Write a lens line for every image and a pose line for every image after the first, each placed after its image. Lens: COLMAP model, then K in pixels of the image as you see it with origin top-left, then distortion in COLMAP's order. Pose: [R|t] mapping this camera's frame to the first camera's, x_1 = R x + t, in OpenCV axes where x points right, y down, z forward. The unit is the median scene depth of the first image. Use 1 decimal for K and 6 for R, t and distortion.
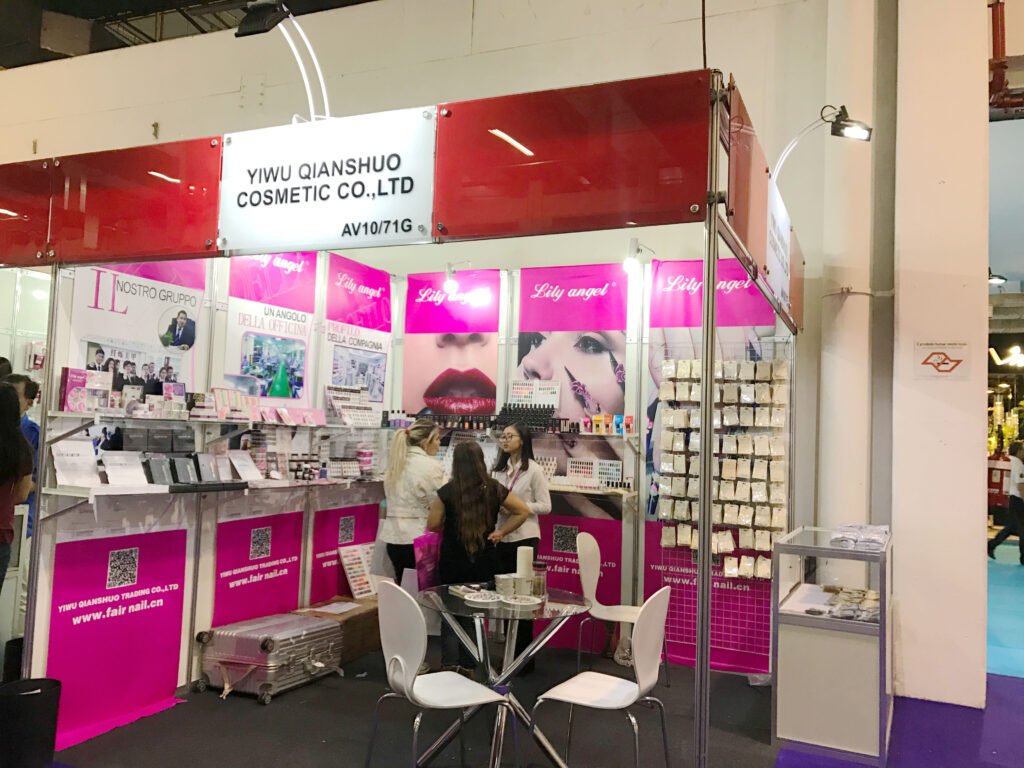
lens RADIAL K [[839.1, 0, 512.3], [0, 839.1, 384.6], [0, 0, 1]] dist [0.021331, -0.021991]
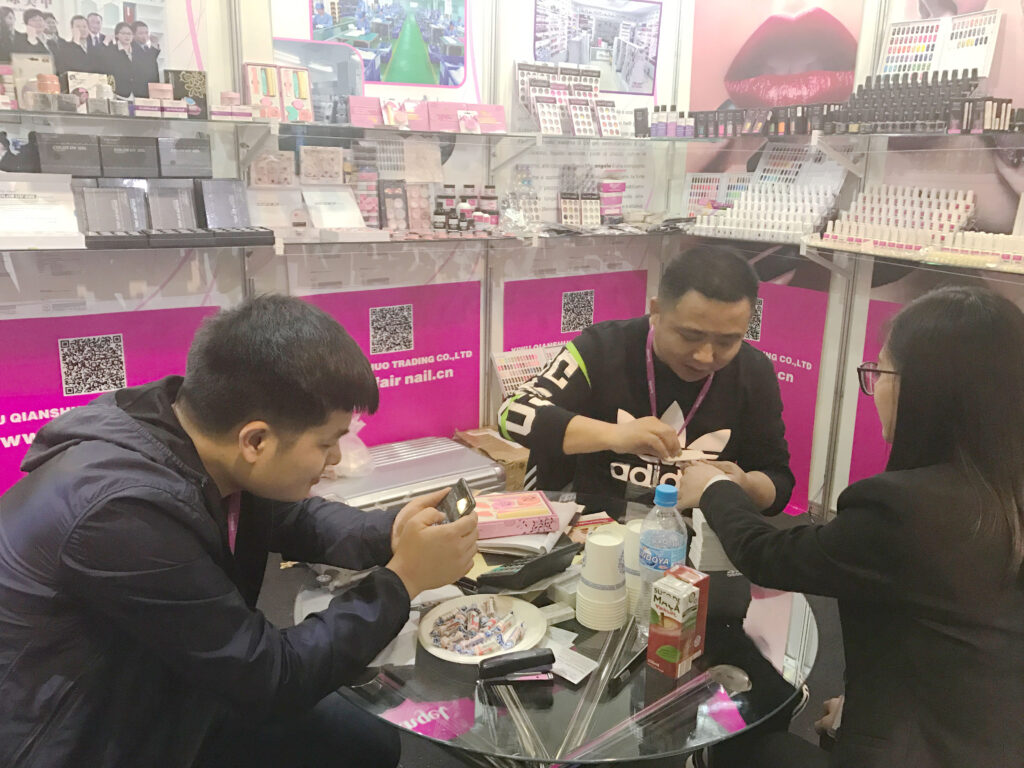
lens RADIAL K [[839.1, 0, 503.6], [0, 839.1, 381.0], [0, 0, 1]] dist [0.021331, -0.021991]
pose [[0.837455, 0.117183, -0.533796, 0.111152], [0.042969, 0.959599, 0.278071, 0.054524], [0.544815, -0.255808, 0.798586, 0.535604]]
